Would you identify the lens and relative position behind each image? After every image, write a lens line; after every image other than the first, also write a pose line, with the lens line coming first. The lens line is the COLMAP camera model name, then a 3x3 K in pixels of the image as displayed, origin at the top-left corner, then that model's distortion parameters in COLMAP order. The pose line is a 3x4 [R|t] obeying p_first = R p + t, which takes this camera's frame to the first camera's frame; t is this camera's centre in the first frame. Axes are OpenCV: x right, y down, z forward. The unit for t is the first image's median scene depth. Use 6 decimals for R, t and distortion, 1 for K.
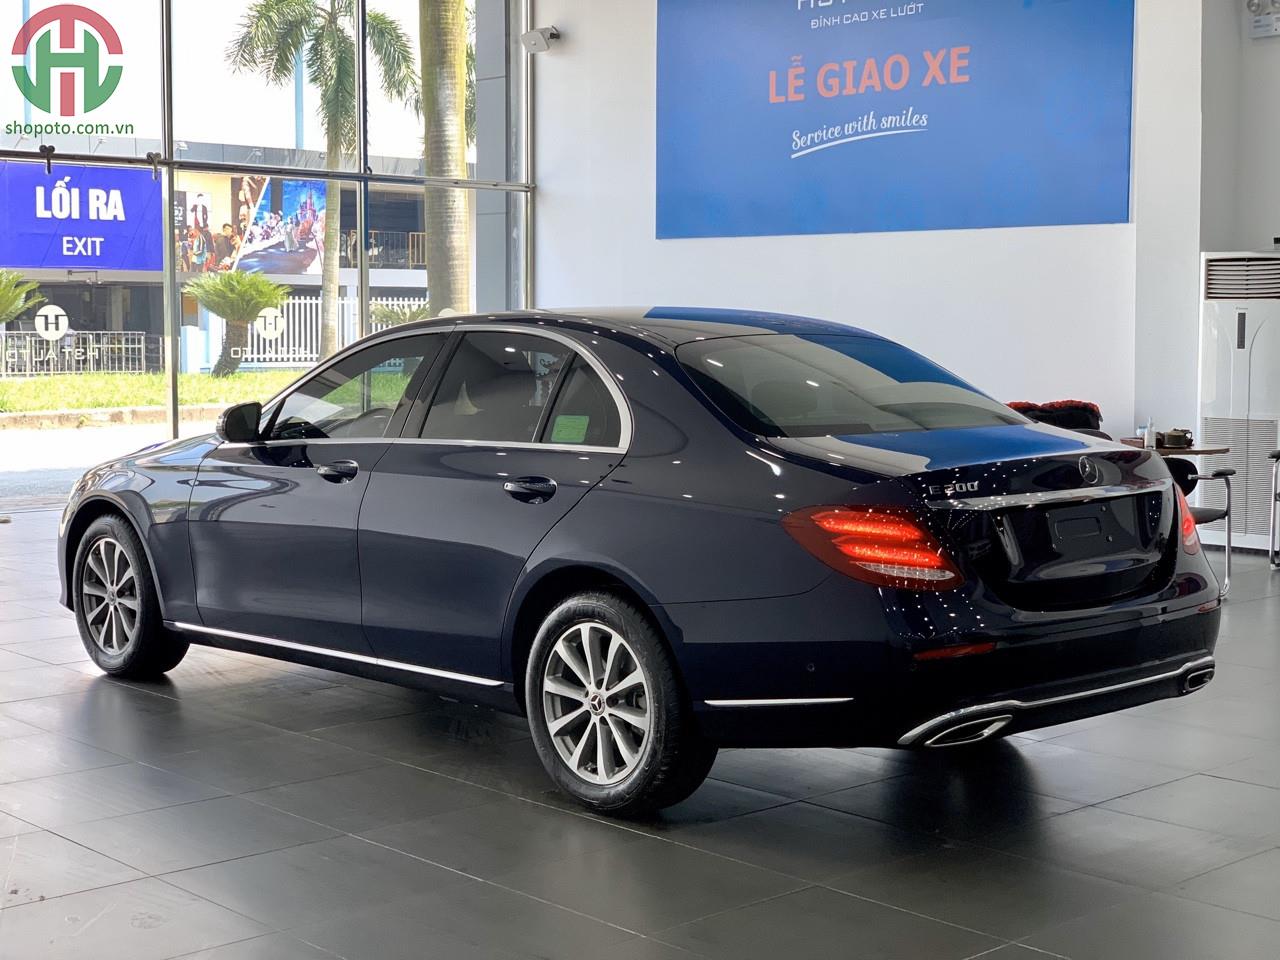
lens RADIAL K [[1871.9, 0, 639.2], [0, 1871.9, 480.0], [0, 0, 1]] dist [-0.094912, 0.000000]
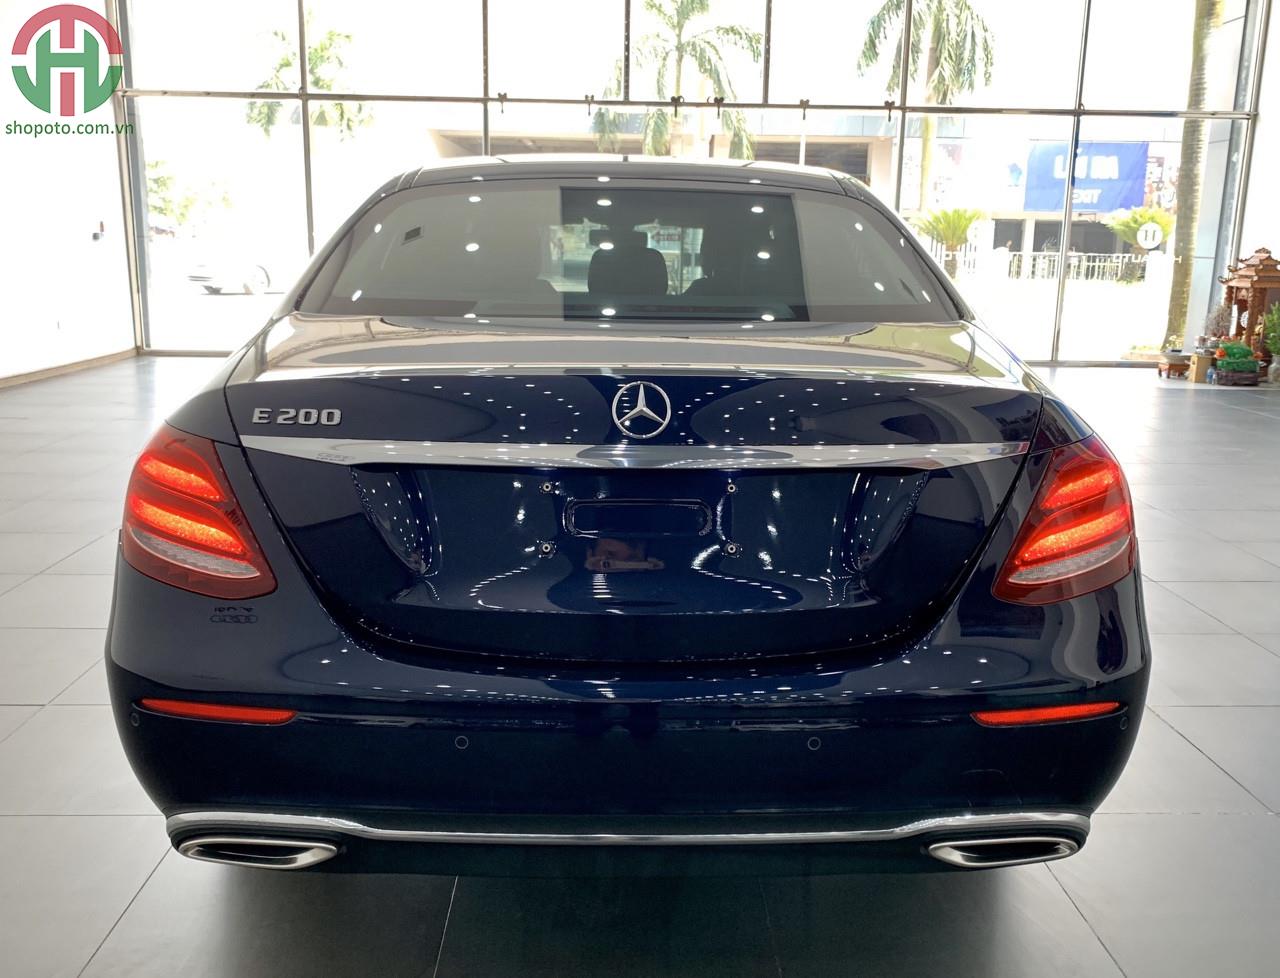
lens RADIAL K [[1117.5, 0, 640.6], [0, 1117.5, 494.1], [0, 0, 1]] dist [-0.034518, 0.005030]
pose [[0.747827, 0.141642, -0.648608, 0.153405], [-0.057083, 0.987076, 0.149742, -0.009311], [0.661435, -0.074956, 0.746247, 0.274086]]
